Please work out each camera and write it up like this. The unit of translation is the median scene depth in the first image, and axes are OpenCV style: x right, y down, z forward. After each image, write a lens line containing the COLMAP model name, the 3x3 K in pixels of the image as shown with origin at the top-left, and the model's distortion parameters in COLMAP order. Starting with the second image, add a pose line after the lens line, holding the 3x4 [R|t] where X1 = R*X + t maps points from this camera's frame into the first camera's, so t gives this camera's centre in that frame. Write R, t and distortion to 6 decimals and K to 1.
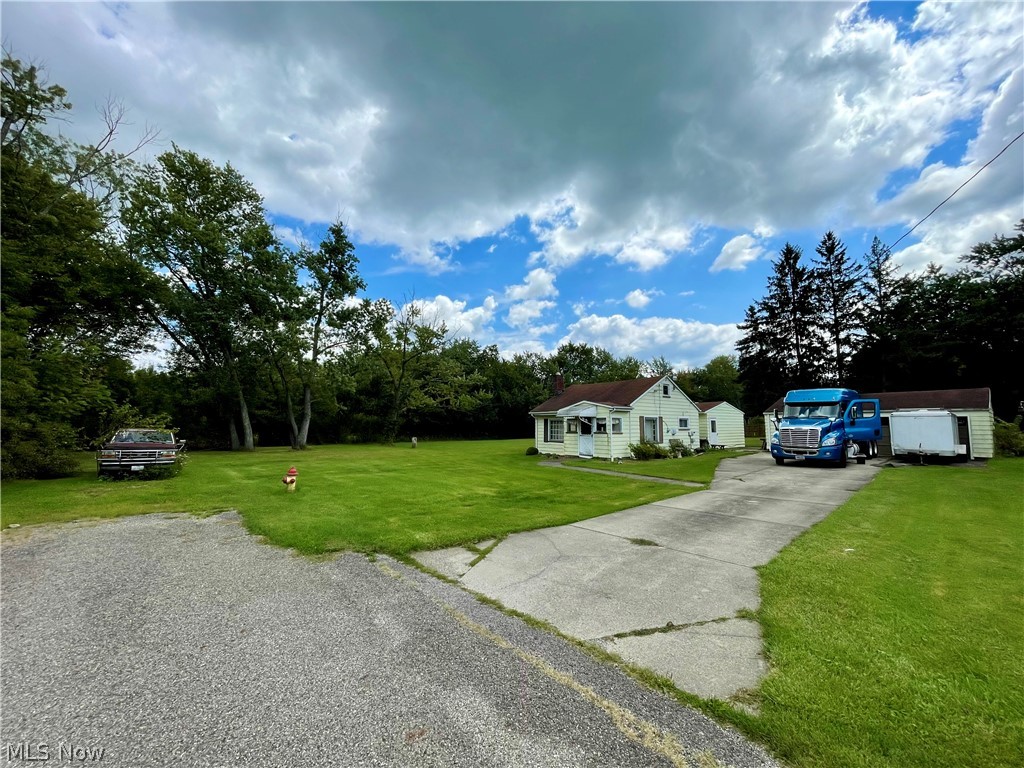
lens RADIAL K [[413.3, 0, 511.7], [0, 413.3, 383.1], [0, 0, 1]] dist [-0.002458, 0.000442]
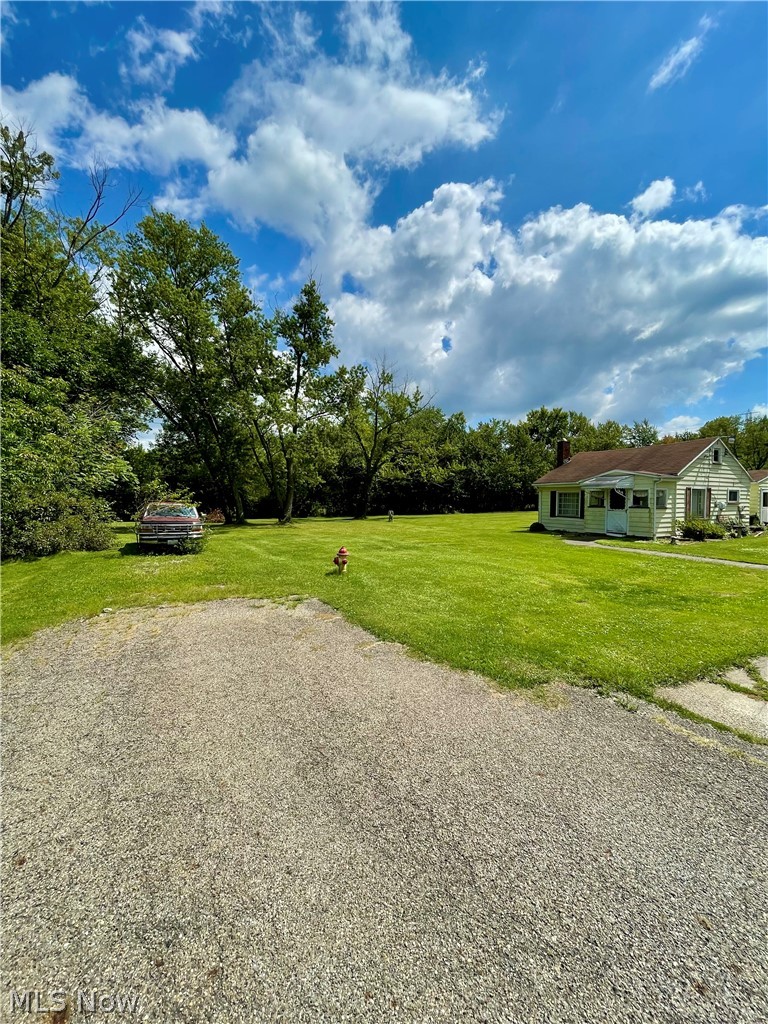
lens RADIAL K [[413.3, 0, 385.3], [0, 413.3, 512.9], [0, 0, 1]] dist [-0.002458, 0.000442]
pose [[0.984300, 0.004733, -0.176441, -0.096845], [0.019509, 0.990598, 0.135406, 0.004360], [0.175423, -0.136723, 0.974953, 0.053829]]
